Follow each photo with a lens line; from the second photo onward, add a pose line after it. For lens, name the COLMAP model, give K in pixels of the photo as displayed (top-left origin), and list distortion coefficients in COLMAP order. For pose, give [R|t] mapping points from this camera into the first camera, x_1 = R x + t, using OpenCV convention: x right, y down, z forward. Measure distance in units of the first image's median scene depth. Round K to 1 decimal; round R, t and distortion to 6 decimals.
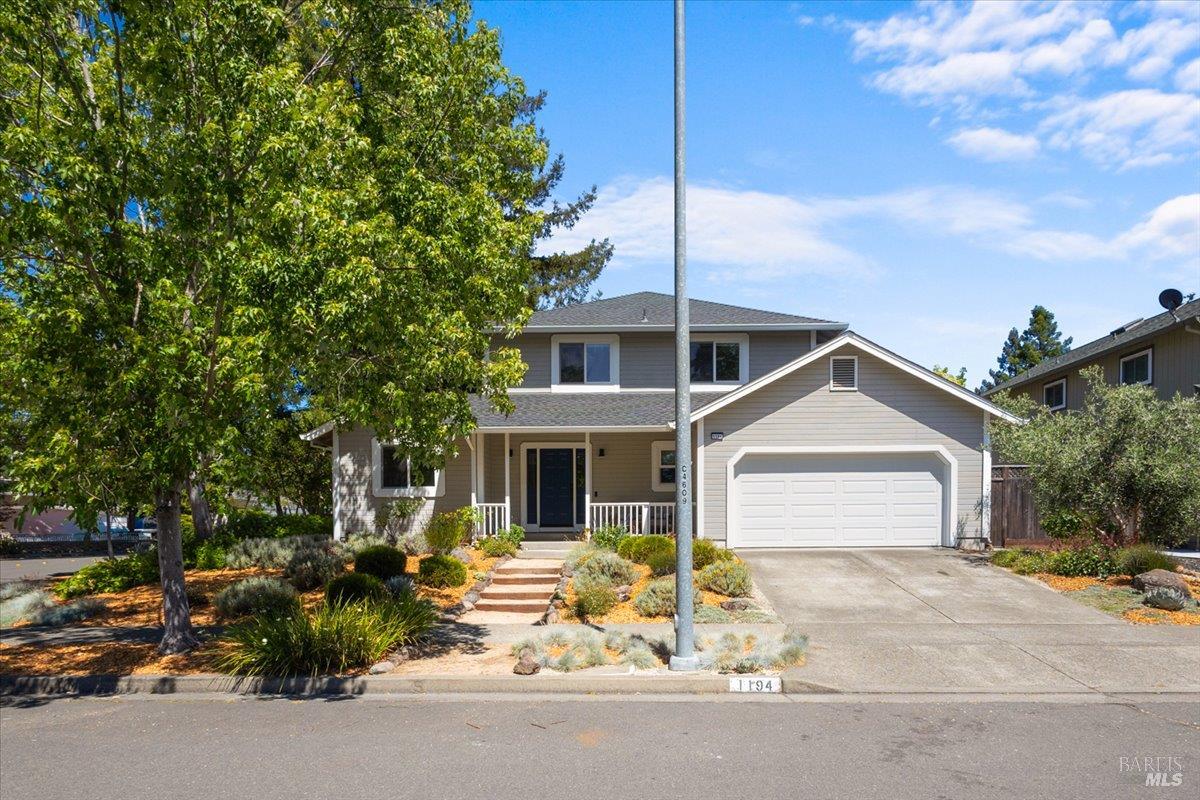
lens RADIAL K [[906.3, 0, 605.8], [0, 906.3, 407.5], [0, 0, 1]] dist [0.001931, -0.002395]
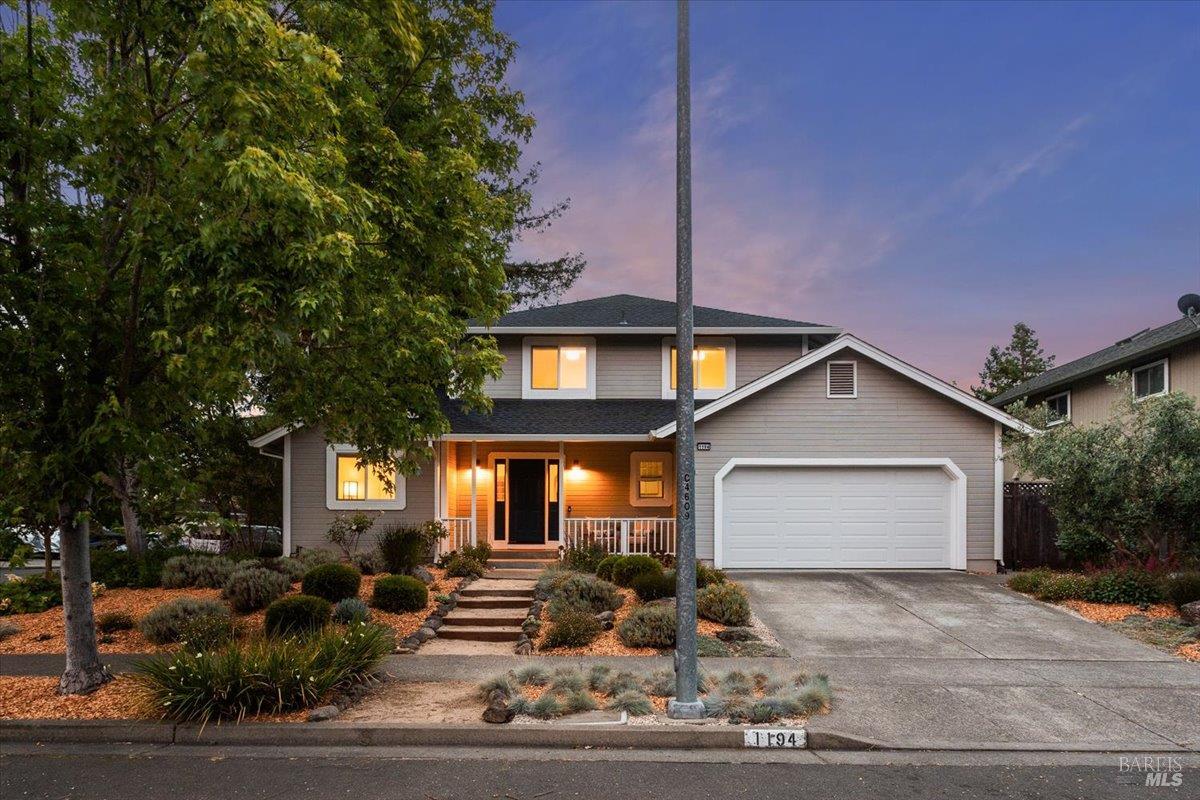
lens RADIAL K [[906.3, 0, 598.7], [0, 906.3, 397.3], [0, 0, 1]] dist [0.001931, -0.002395]
pose [[0.999444, 0.013408, 0.030536, -0.017207], [-0.012513, 0.999492, -0.029305, 0.013463], [-0.030913, 0.028907, 0.999104, 0.110321]]
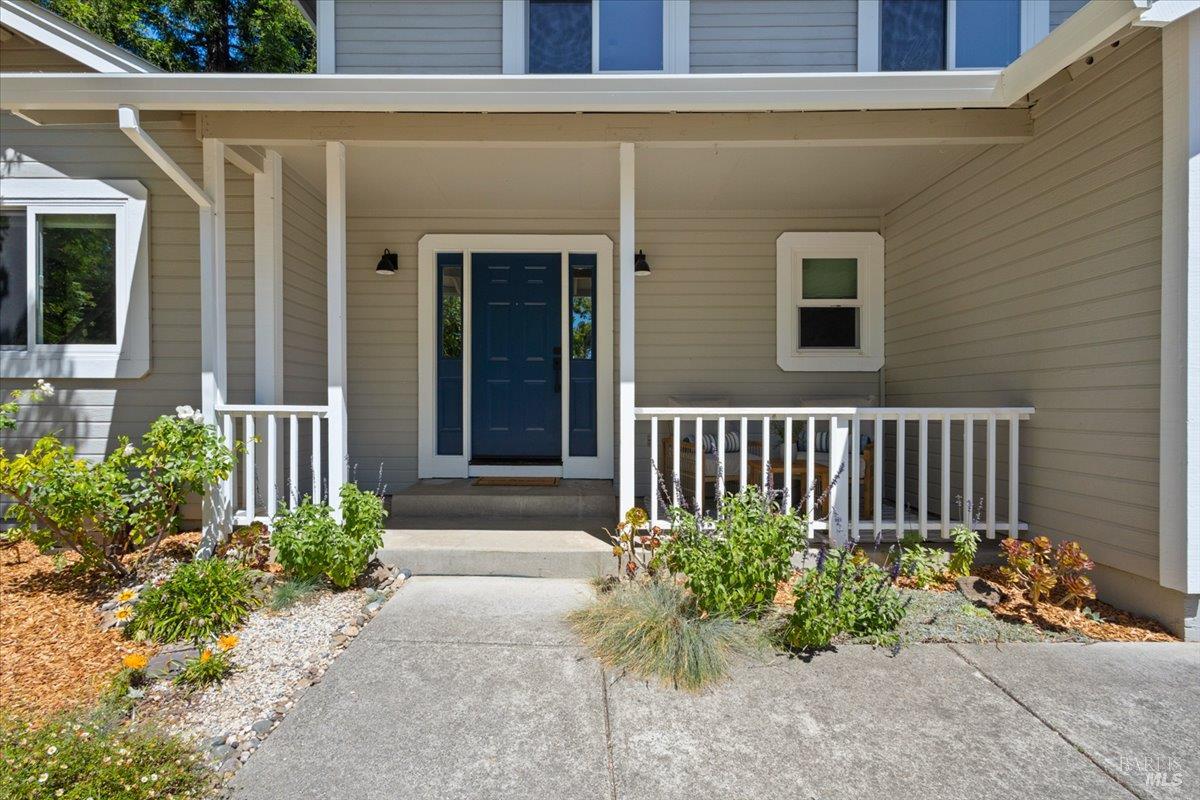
lens RADIAL K [[906.3, 0, 600.9], [0, 906.3, 401.0], [0, 0, 1]] dist [0.001931, -0.002395]
pose [[0.999397, 0.007195, 0.033954, -0.048586], [-0.011022, 0.993432, 0.113892, 0.093792], [-0.032912, -0.114198, 0.992913, 0.937734]]
